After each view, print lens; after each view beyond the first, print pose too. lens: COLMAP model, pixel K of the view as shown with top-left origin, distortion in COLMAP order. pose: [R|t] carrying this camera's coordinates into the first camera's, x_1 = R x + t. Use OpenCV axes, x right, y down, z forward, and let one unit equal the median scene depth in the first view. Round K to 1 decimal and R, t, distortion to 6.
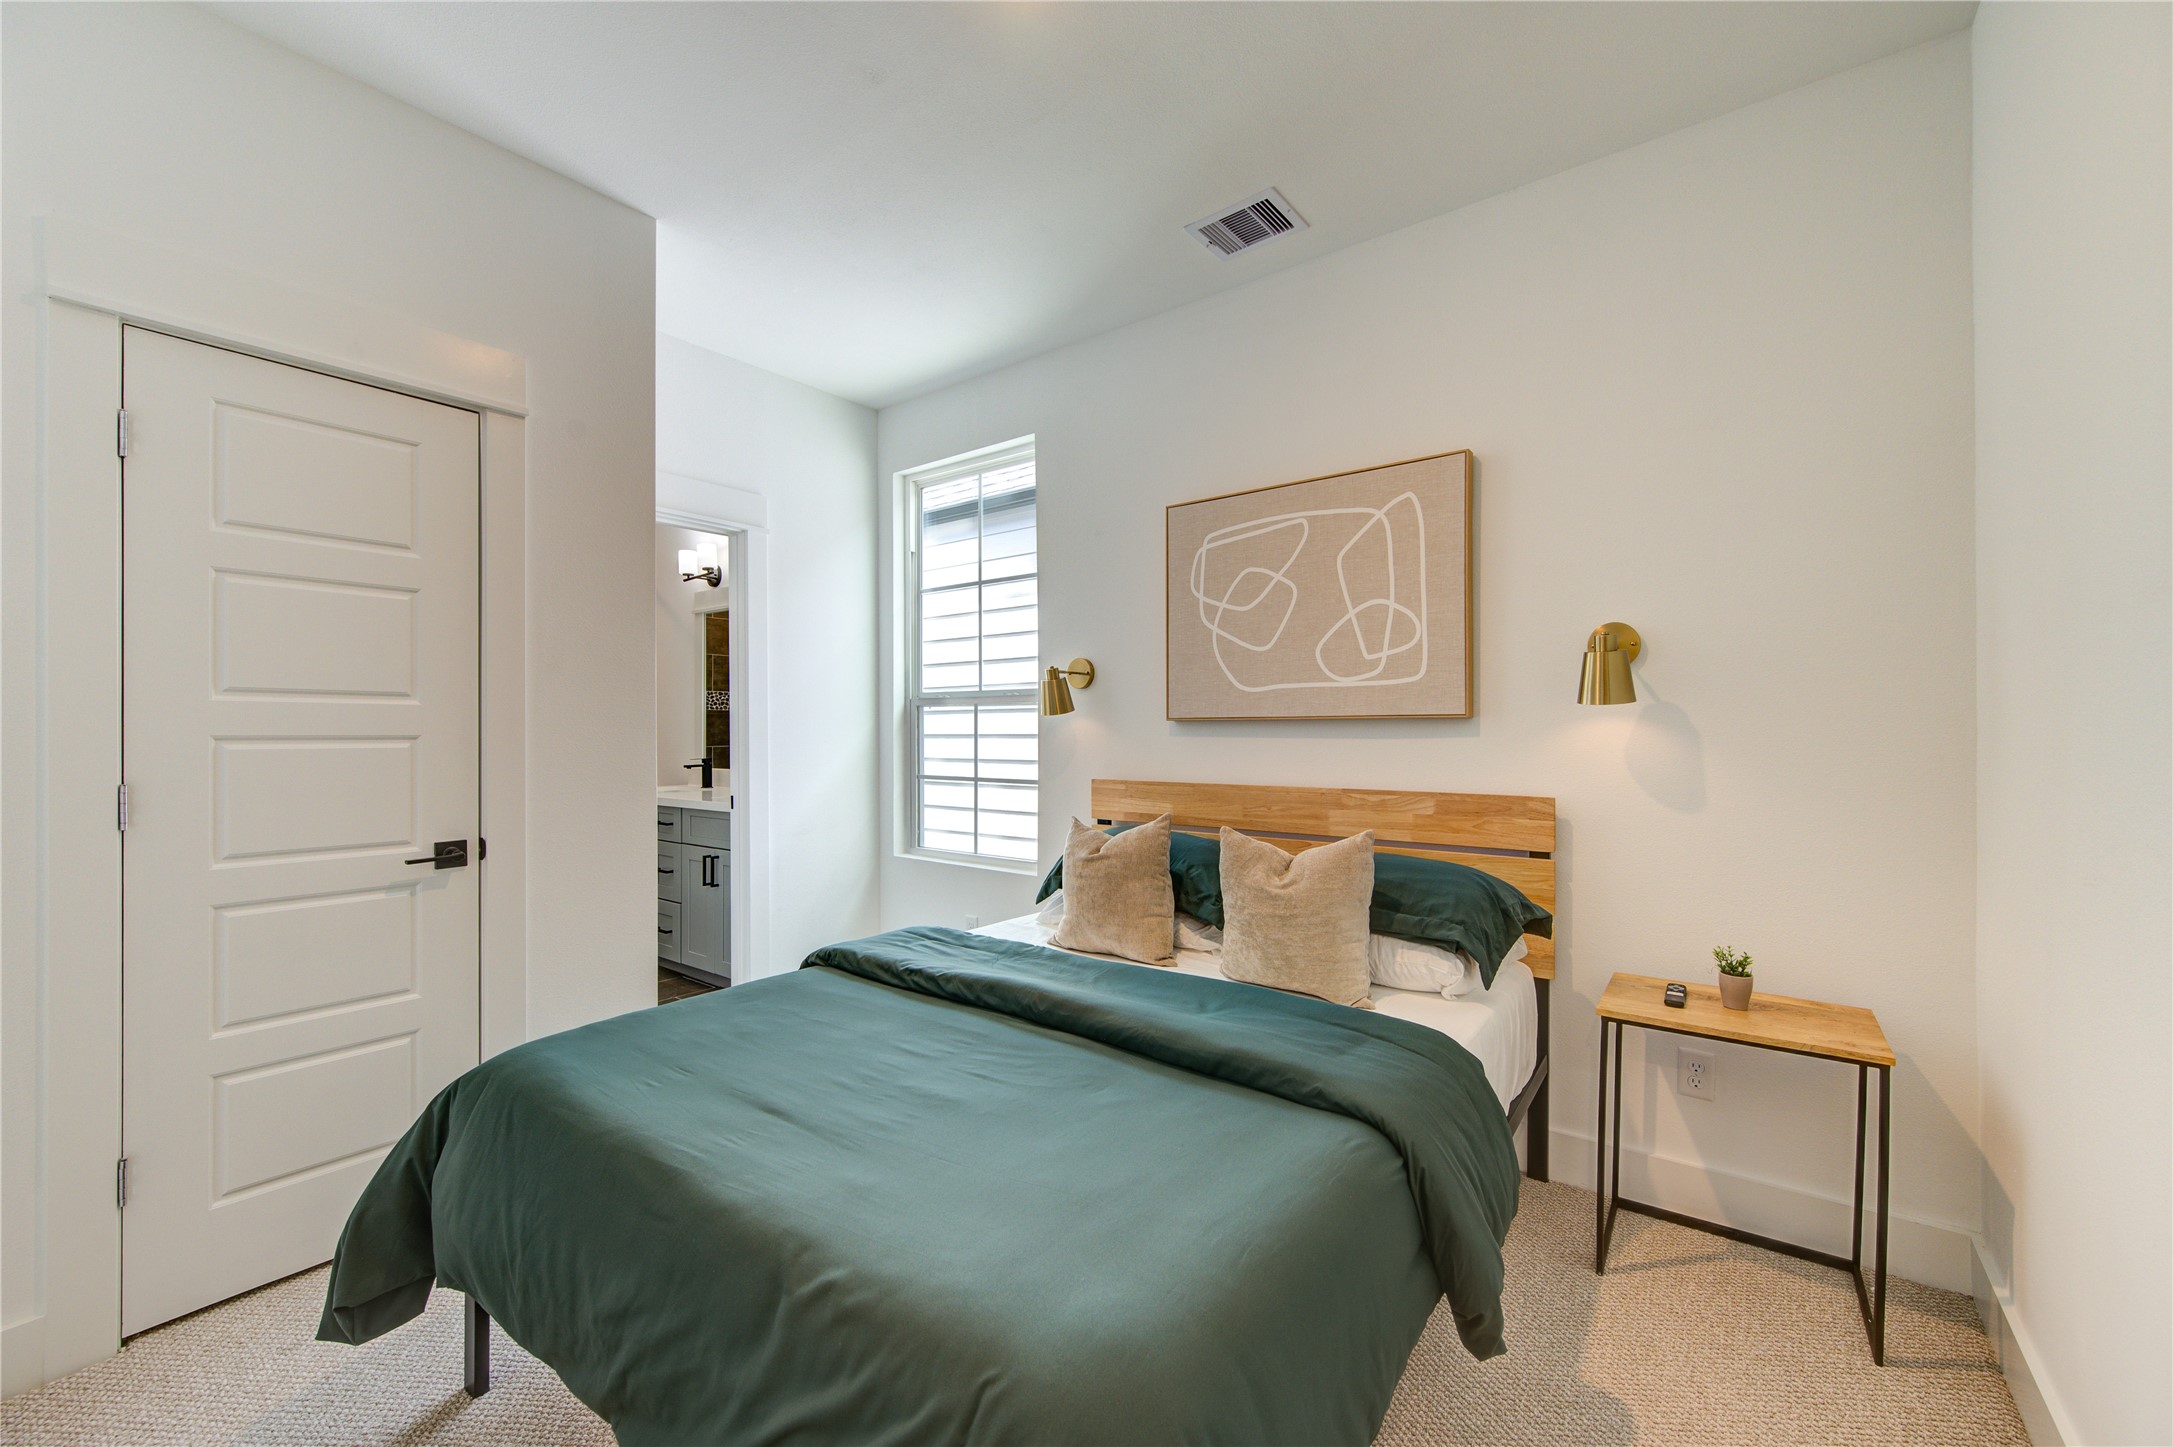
lens RADIAL K [[855.5, 0, 1093.6], [0, 855.5, 733.5], [0, 0, 1]] dist [0.001661, -0.000613]
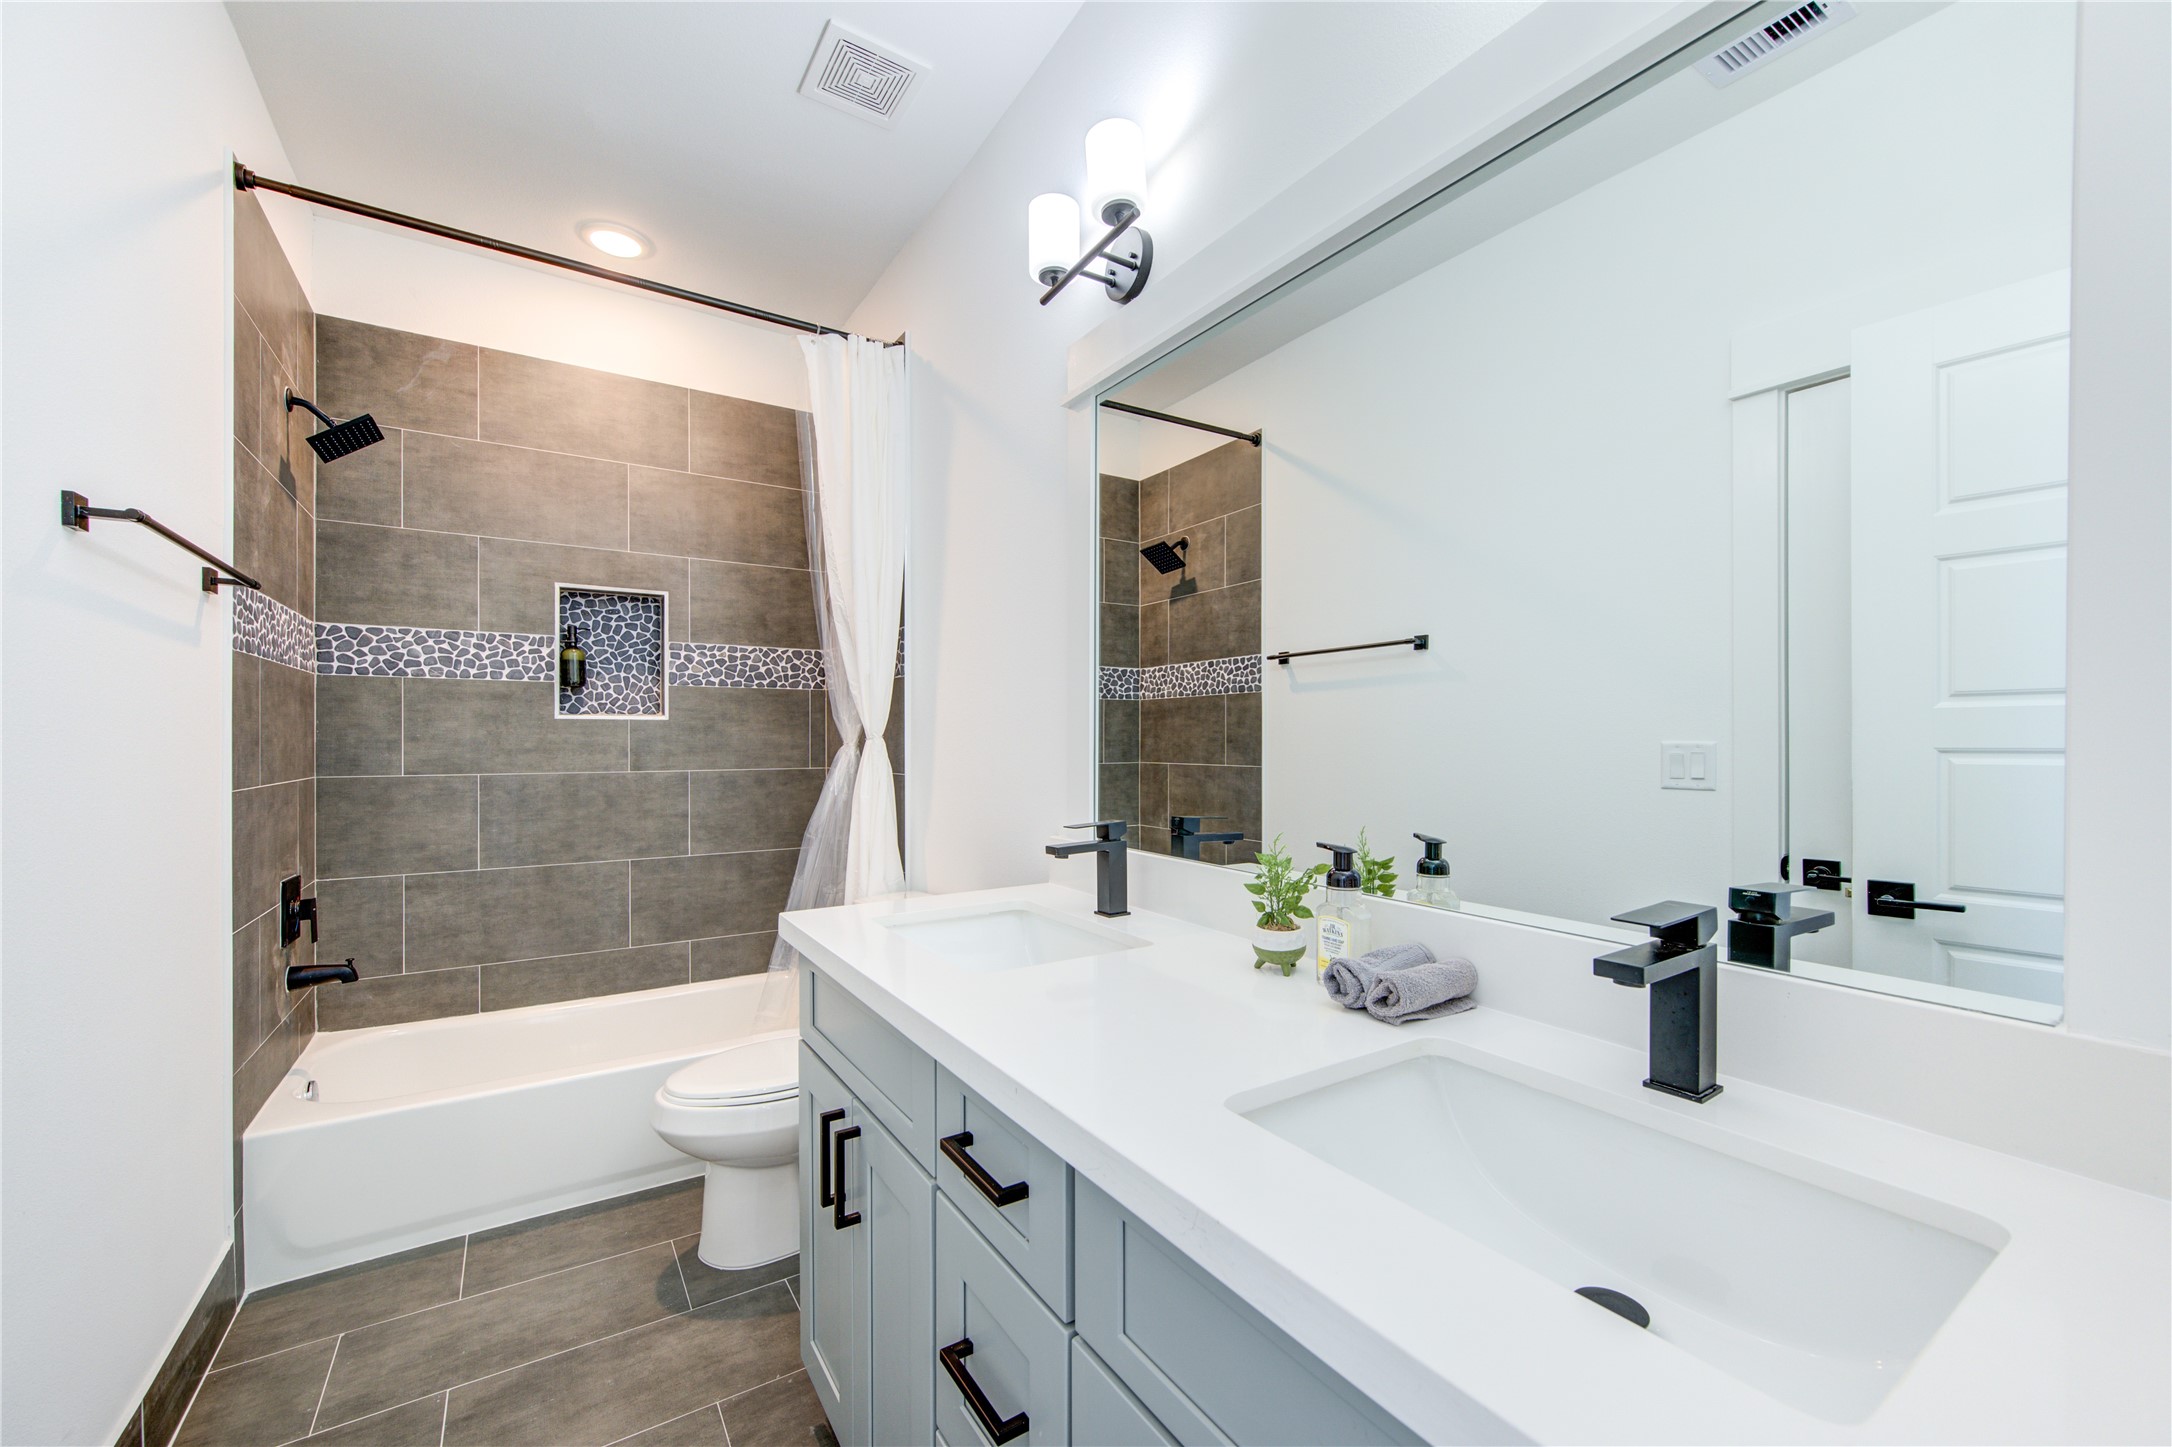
lens RADIAL K [[855.1, 0, 1092.7], [0, 855.1, 737.6], [0, 0, 1]] dist [0.001661, -0.000613]
pose [[0.942561, 0.001218, -0.334030, -0.353877], [-0.002824, 0.999987, -0.004322, 0.000131], [0.334021, 0.005017, 0.942552, 0.704428]]
